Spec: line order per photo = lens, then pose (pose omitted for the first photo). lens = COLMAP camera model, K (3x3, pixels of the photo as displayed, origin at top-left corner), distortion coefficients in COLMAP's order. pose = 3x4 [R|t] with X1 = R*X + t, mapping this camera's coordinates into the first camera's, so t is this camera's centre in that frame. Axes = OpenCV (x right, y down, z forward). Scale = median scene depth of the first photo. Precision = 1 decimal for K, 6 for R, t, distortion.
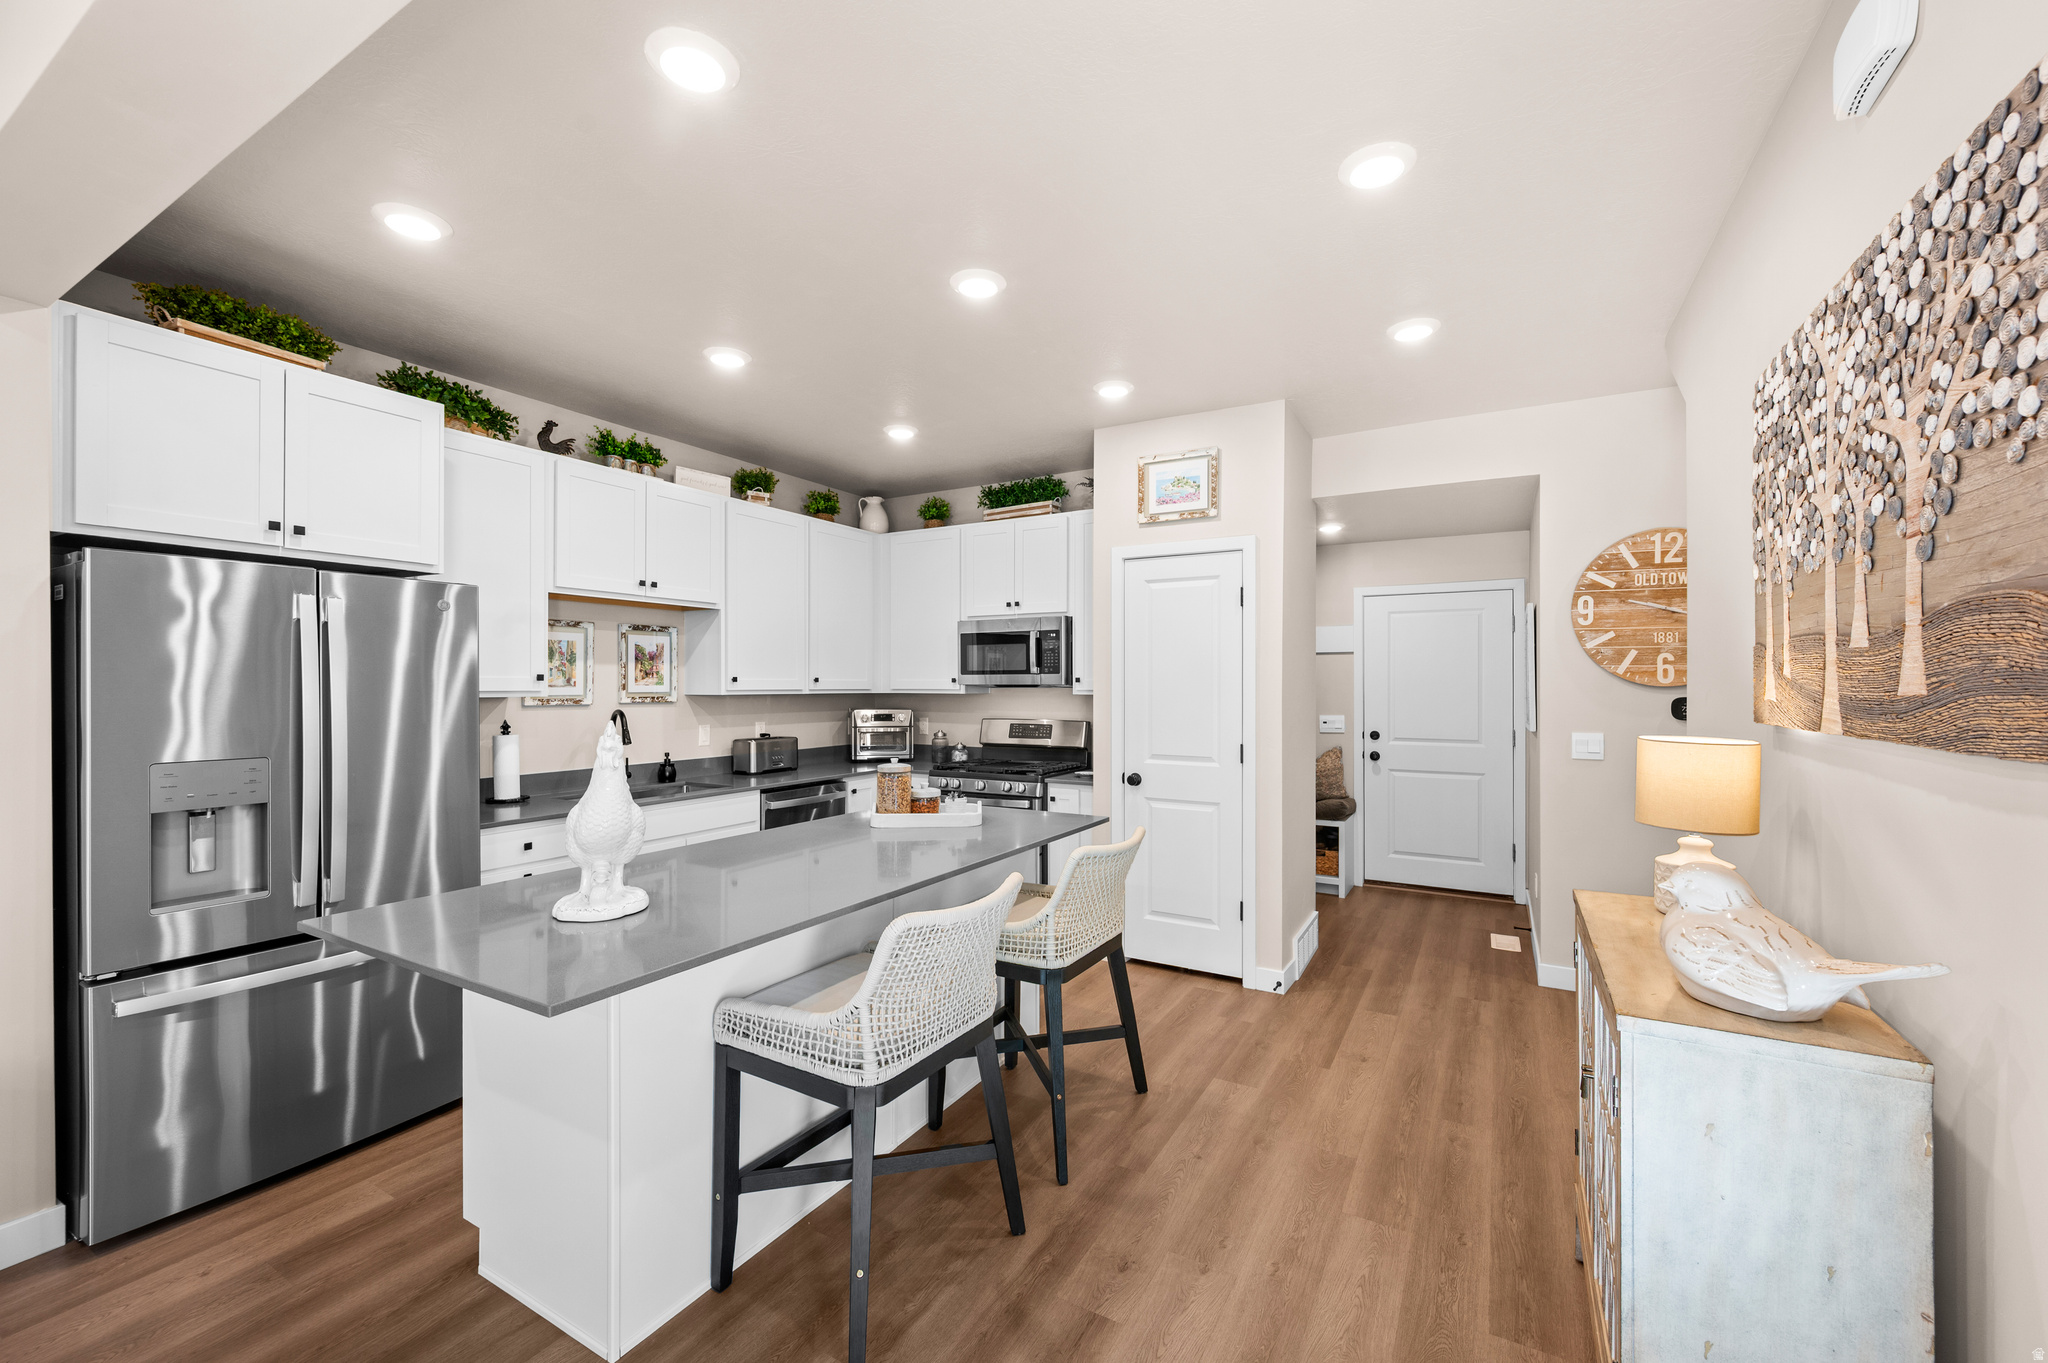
lens RADIAL K [[817.9, 0, 1028.8], [0, 817.9, 684.3], [0, 0, 1]] dist [0.001560, 0.000072]
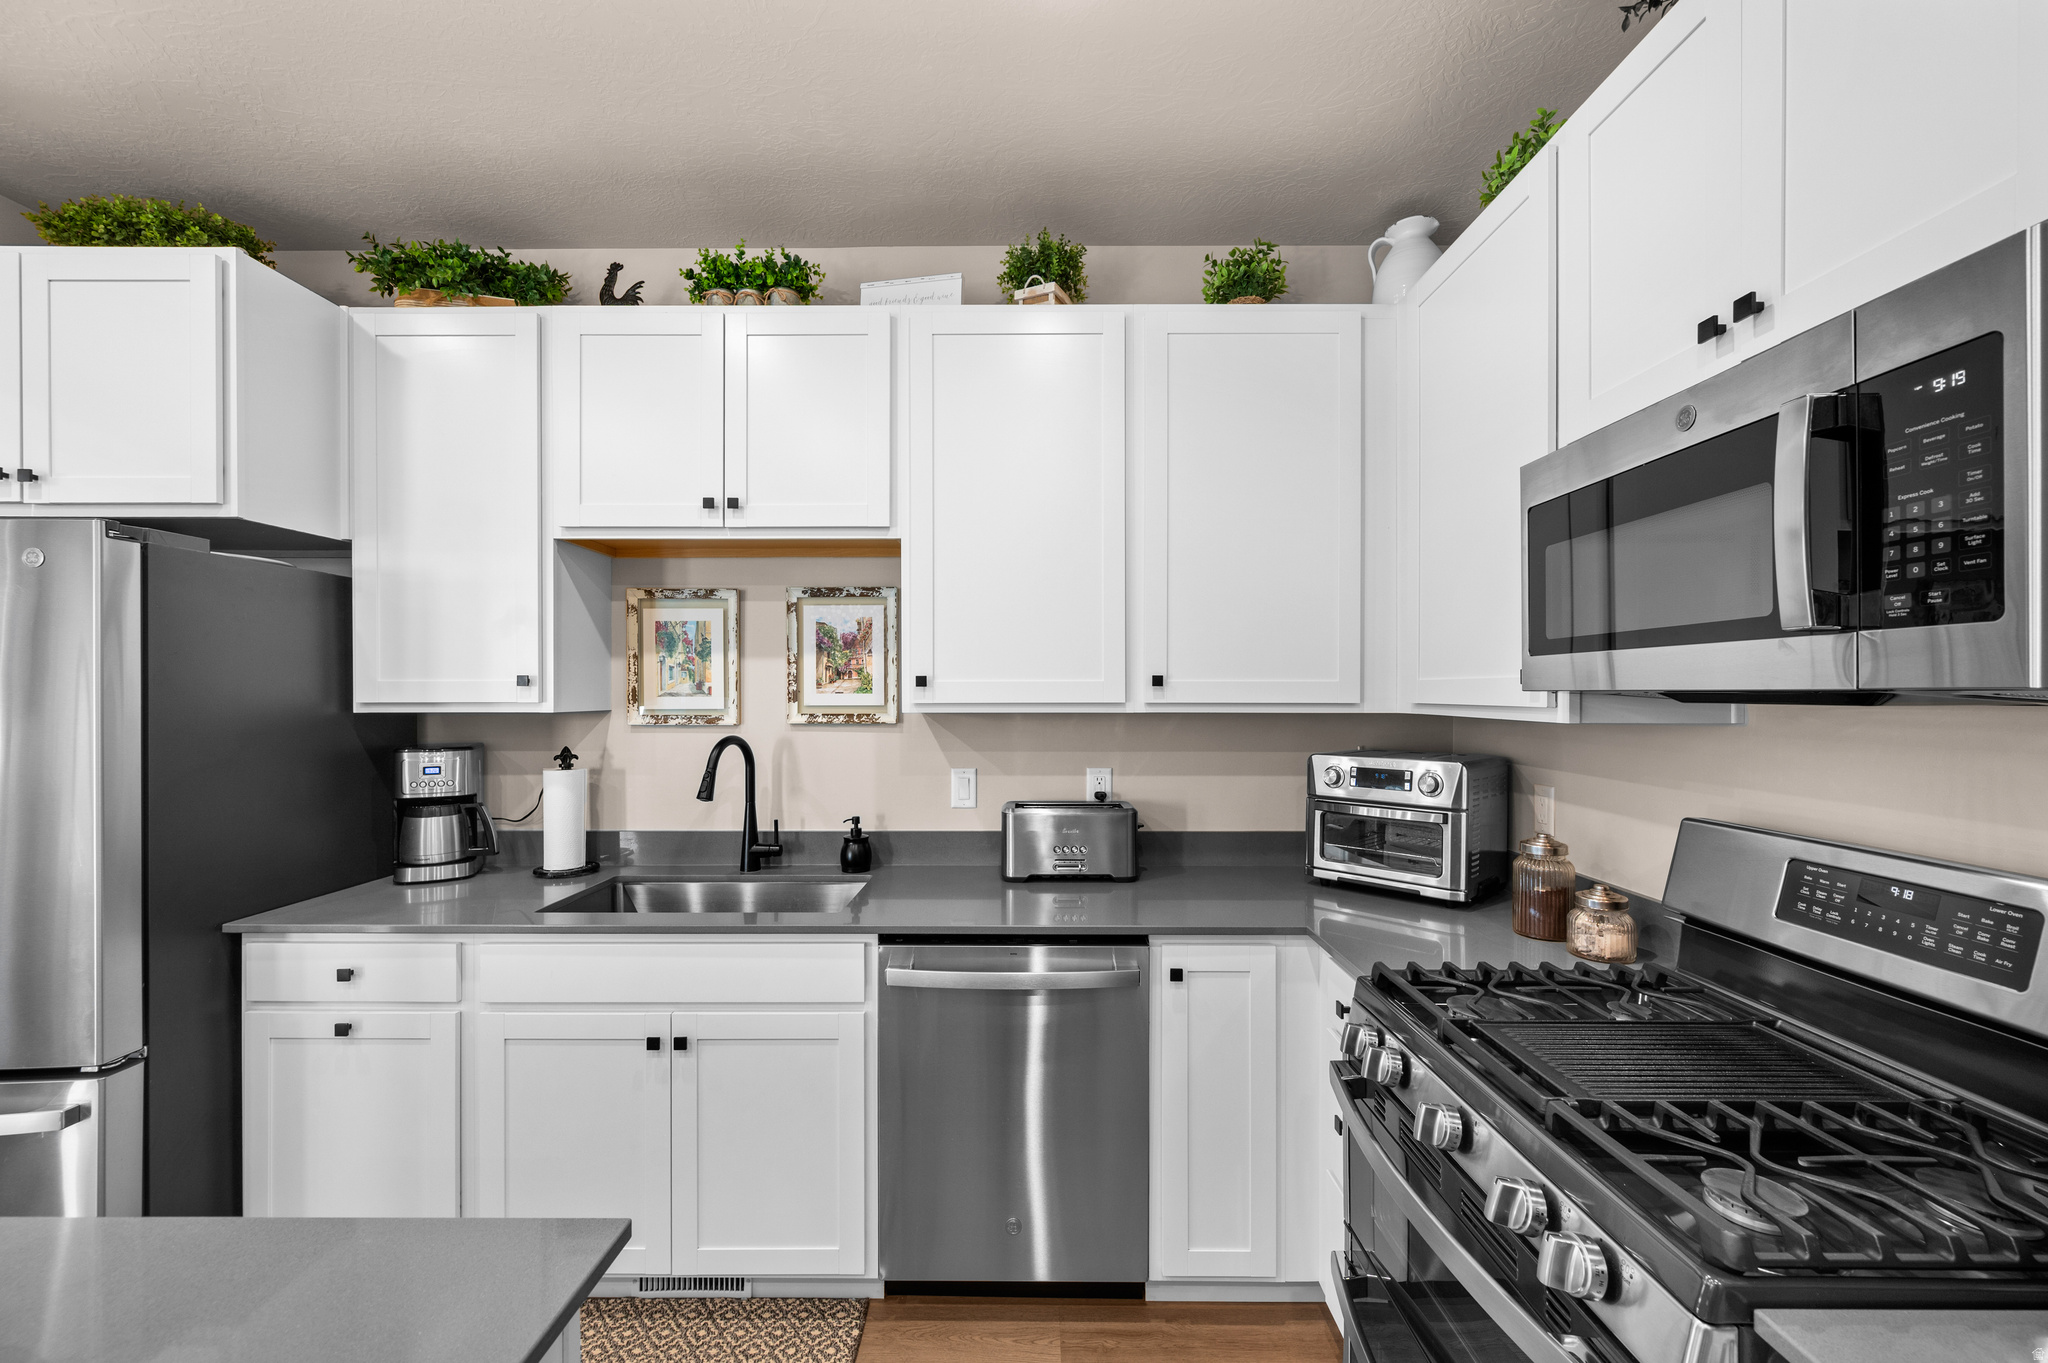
lens RADIAL K [[817.9, 0, 1020.6], [0, 817.9, 694.9], [0, 0, 1]] dist [0.001560, 0.000072]
pose [[0.492354, 0.001819, -0.870393, 0.086957], [0.002094, 0.999992, 0.003274, 0.000658], [0.870392, -0.003435, 0.492347, 0.831077]]
